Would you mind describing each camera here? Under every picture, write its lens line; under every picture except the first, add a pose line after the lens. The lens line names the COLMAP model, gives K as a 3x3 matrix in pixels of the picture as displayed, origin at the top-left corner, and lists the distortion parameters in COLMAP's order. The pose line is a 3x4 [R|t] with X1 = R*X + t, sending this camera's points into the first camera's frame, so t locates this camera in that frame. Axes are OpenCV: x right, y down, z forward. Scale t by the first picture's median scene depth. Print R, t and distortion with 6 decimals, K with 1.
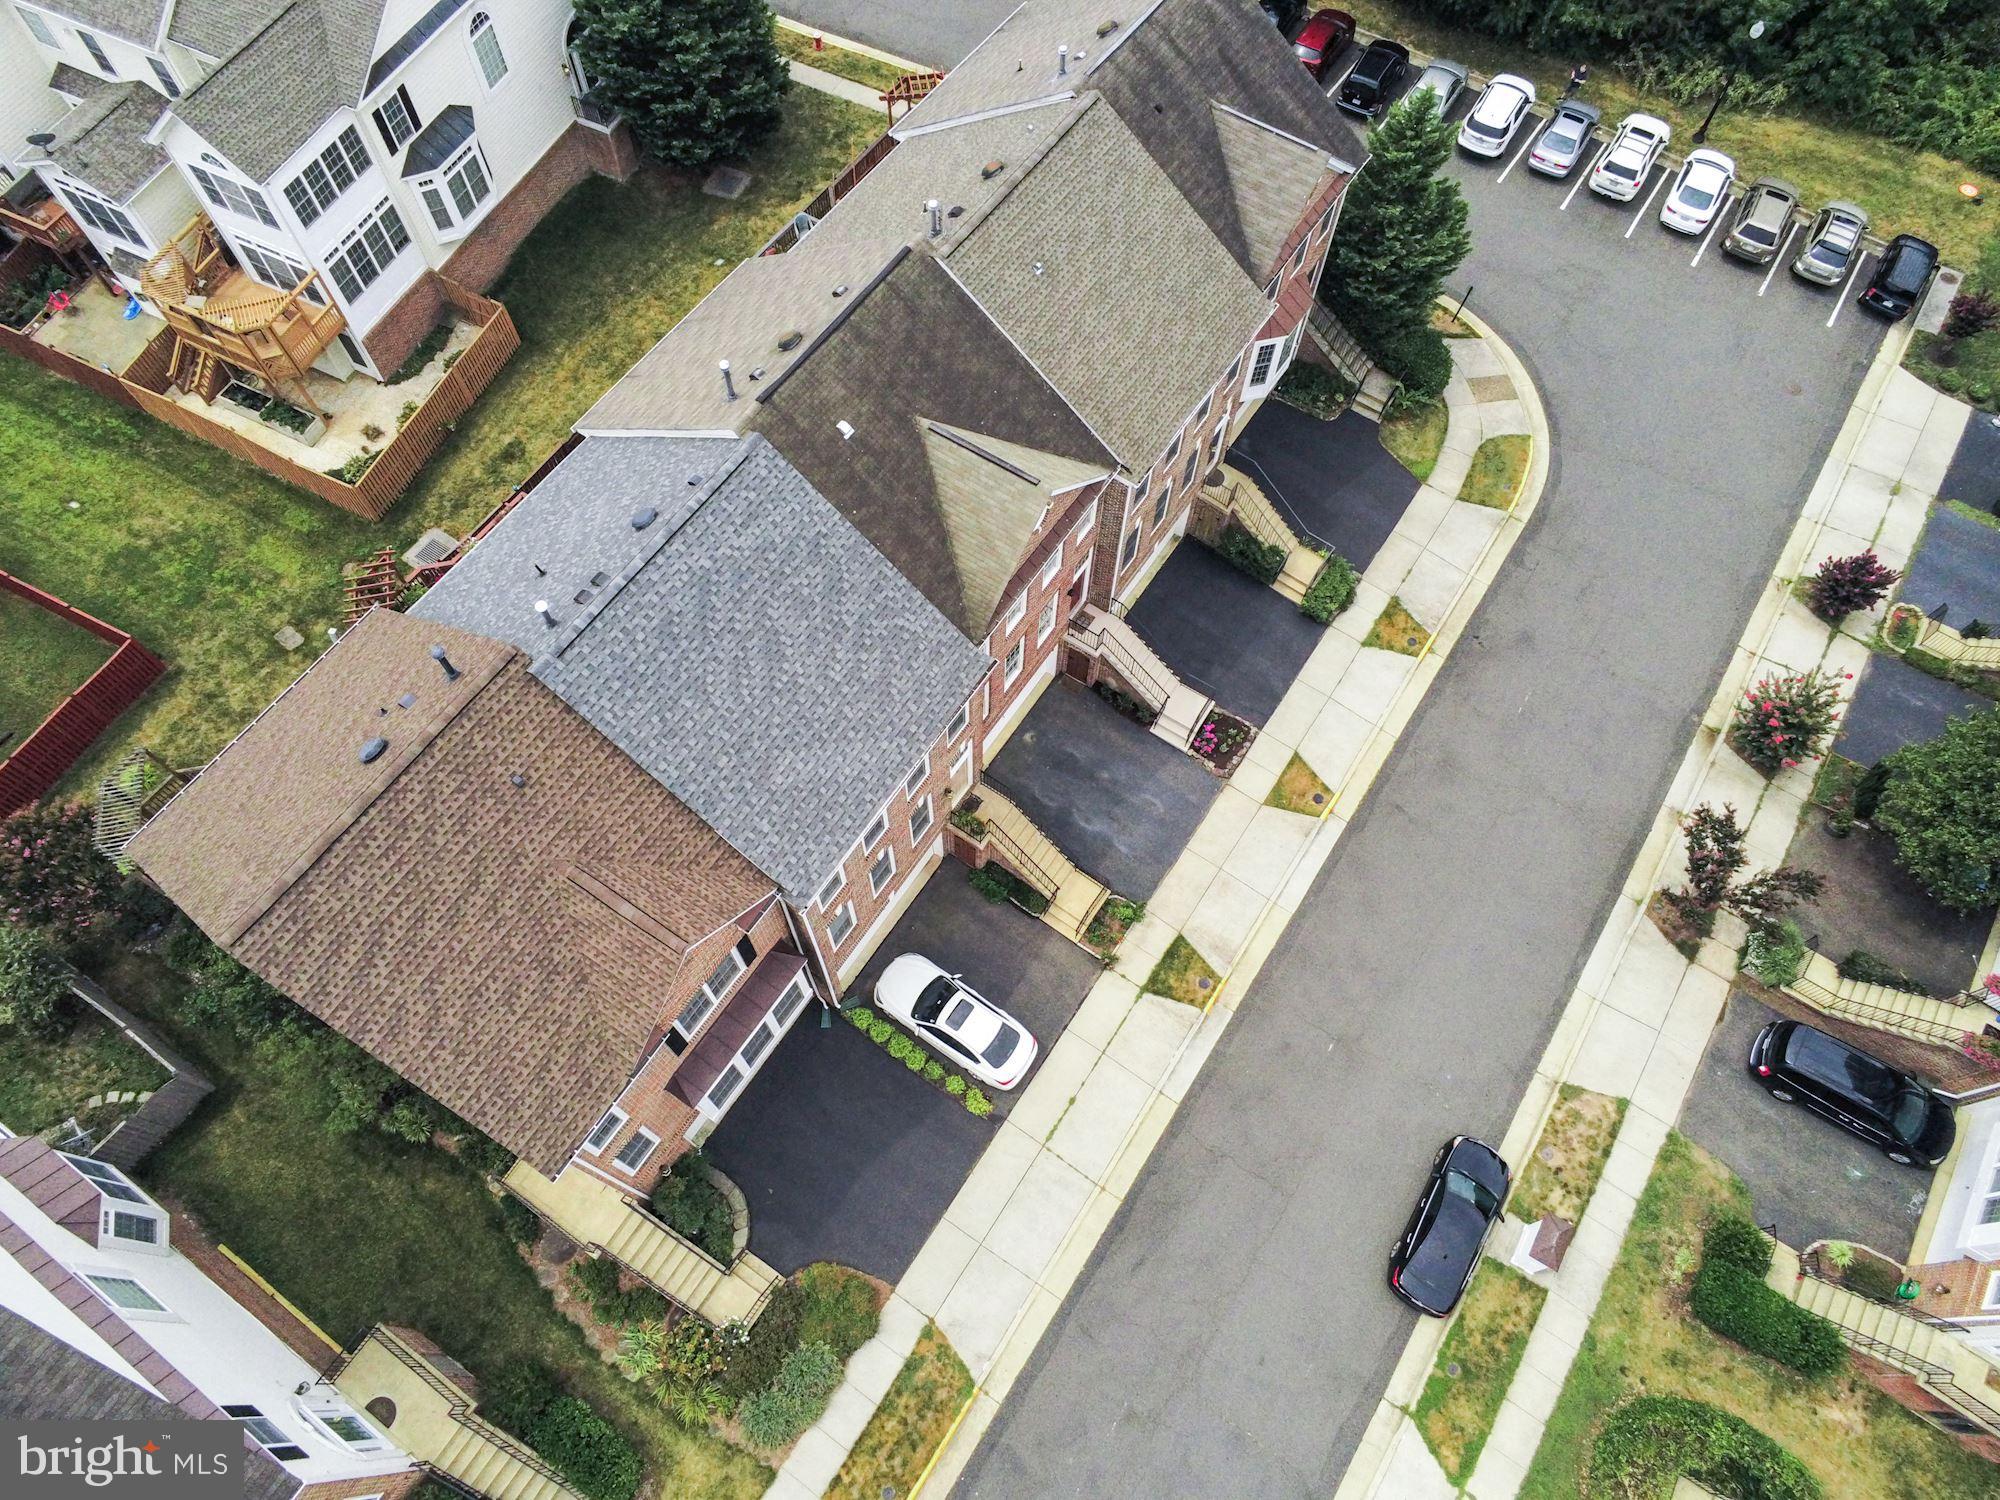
lens RADIAL K [[1297.9, 0, 999.7], [0, 1297.9, 748.8], [0, 0, 1]] dist [-0.000428, 0.004486]
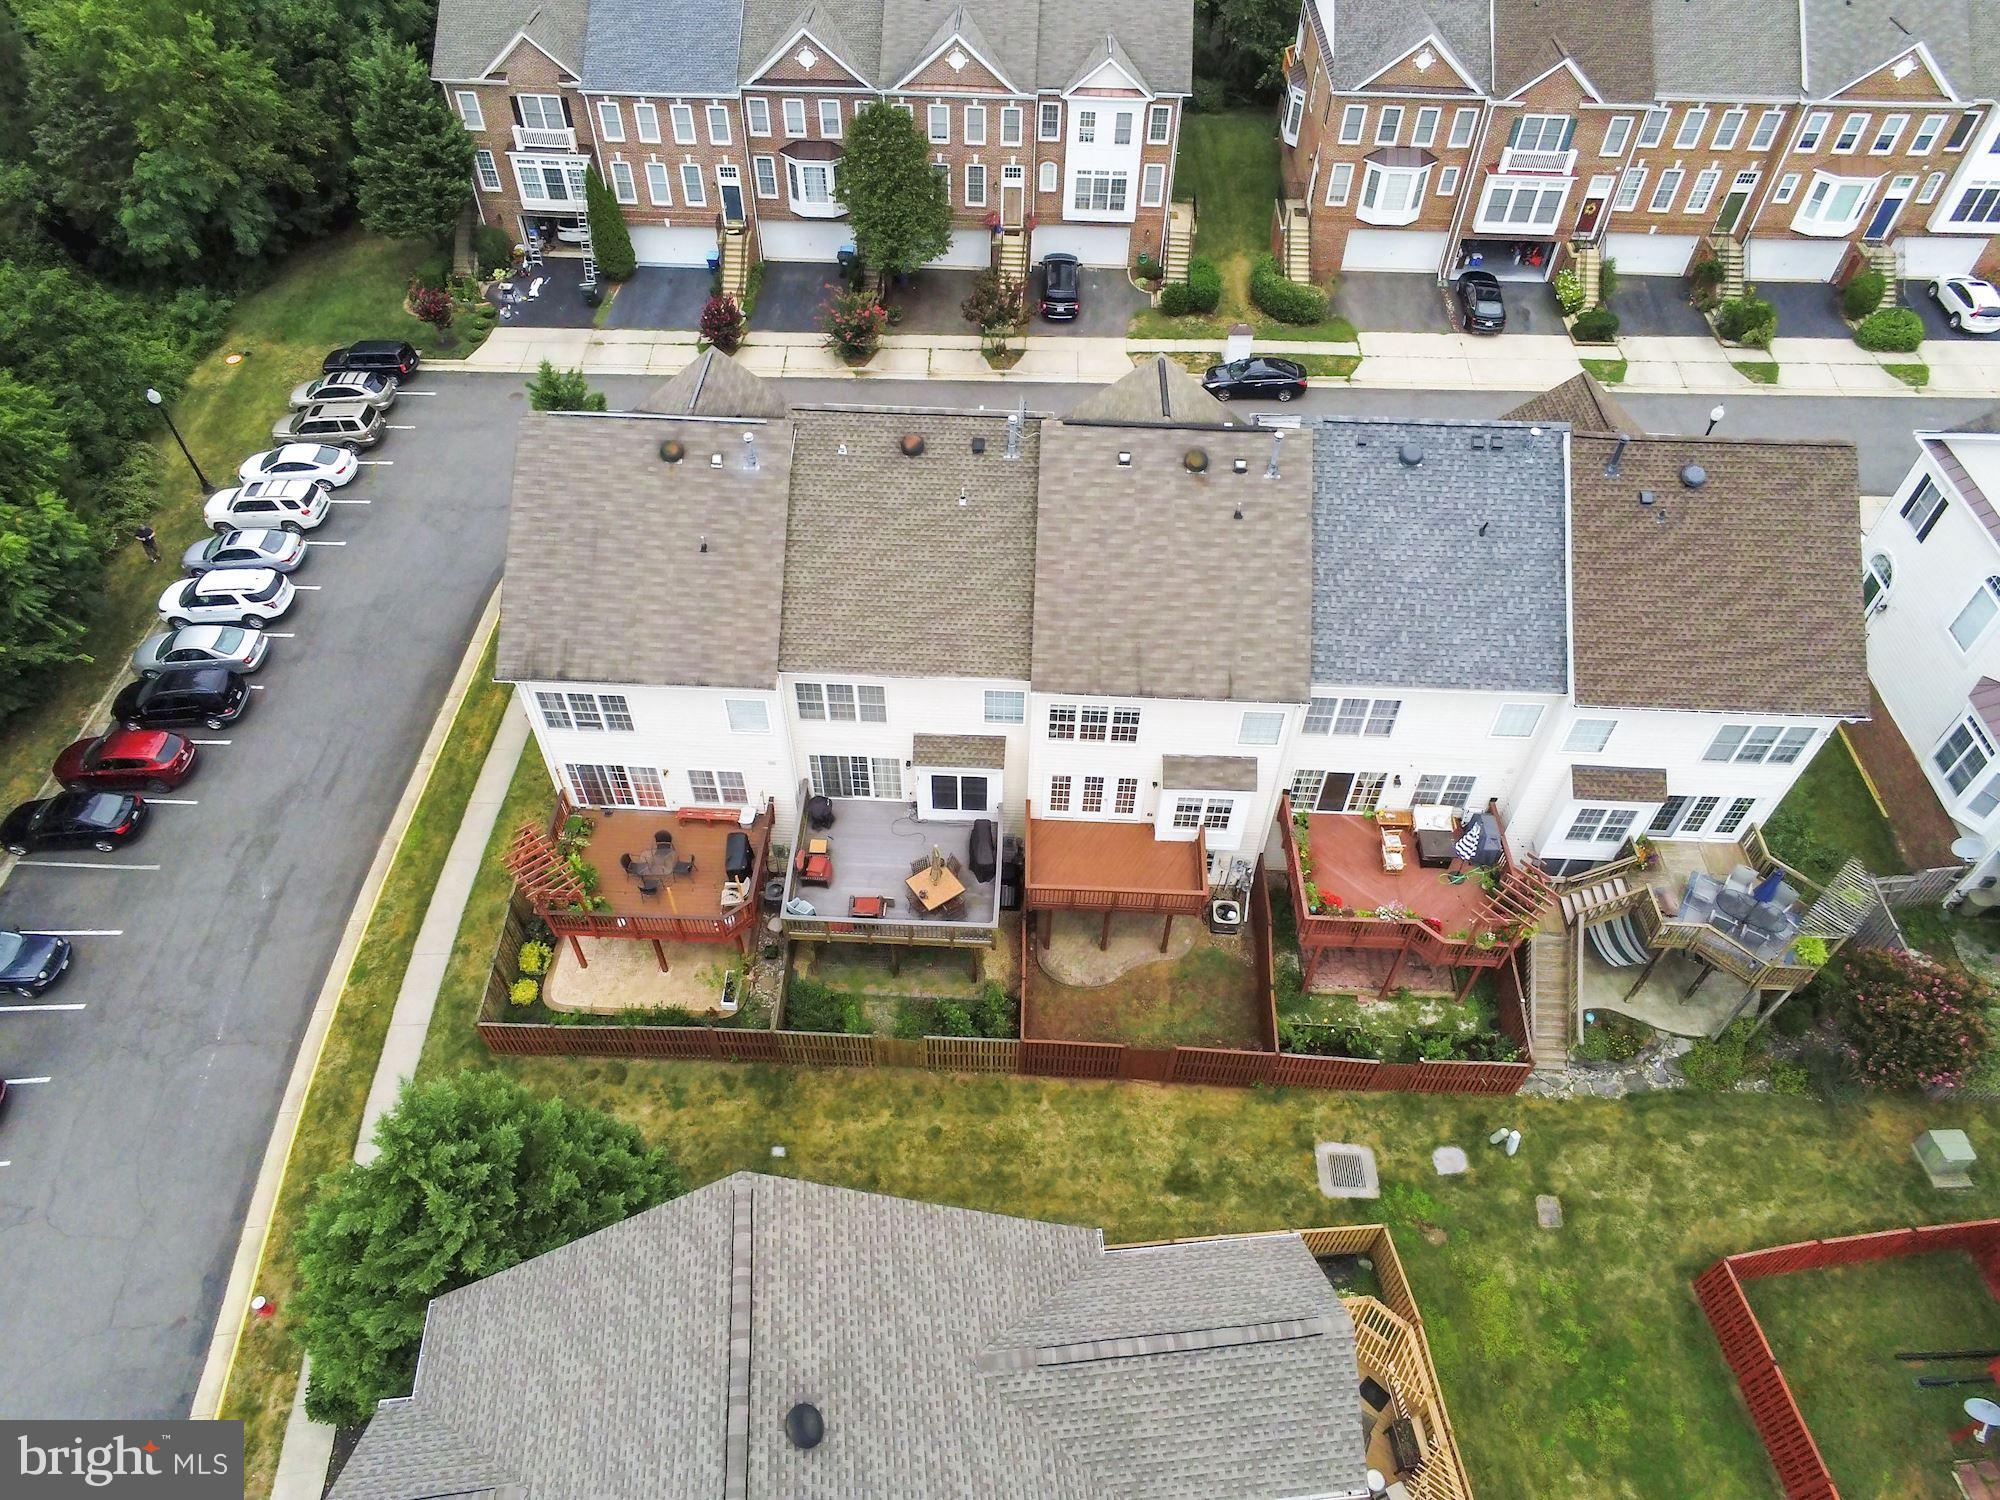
lens RADIAL K [[1297.9, 0, 1002.6], [0, 1297.9, 747.1], [0, 0, 1]] dist [-0.000428, 0.004486]
pose [[-0.520764, -0.649994, 0.553455, -0.649991], [0.757331, -0.052521, 0.650915, -0.897832], [-0.394023, 0.758122, 0.519612, 0.497721]]
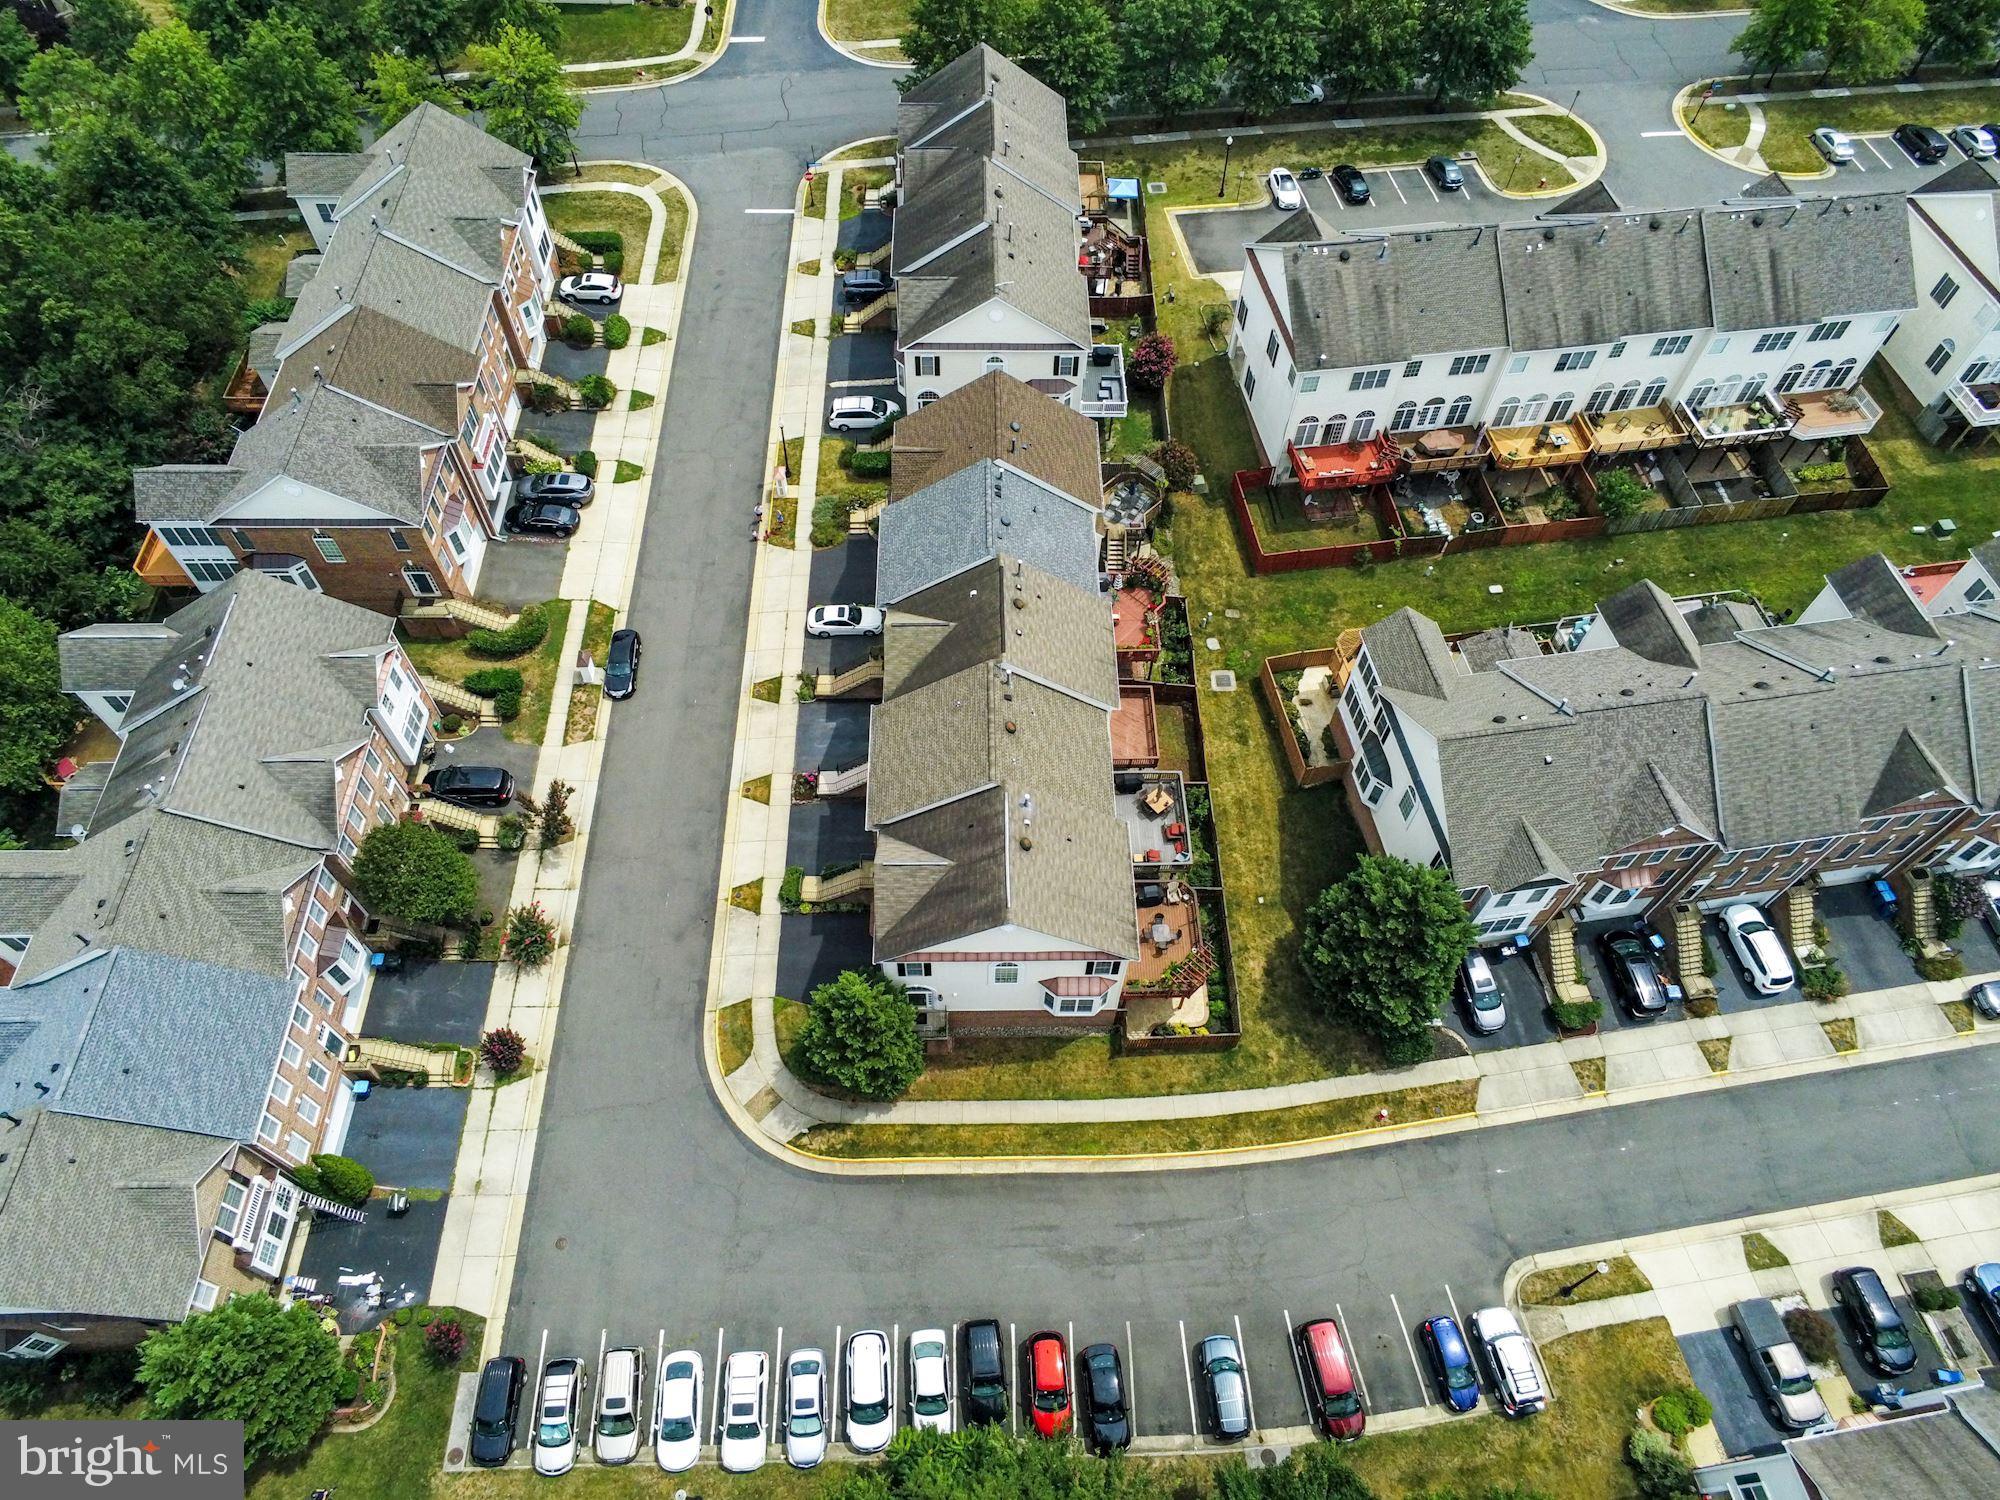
lens RADIAL K [[1297.9, 0, 994.8], [0, 1297.9, 745.9], [0, 0, 1]] dist [-0.000428, 0.004486]
pose [[-0.822663, 0.457510, -0.337505, 0.550647], [-0.522330, -0.373813, 0.766443, -1.564253], [0.224492, 0.806814, 0.546493, -0.021399]]
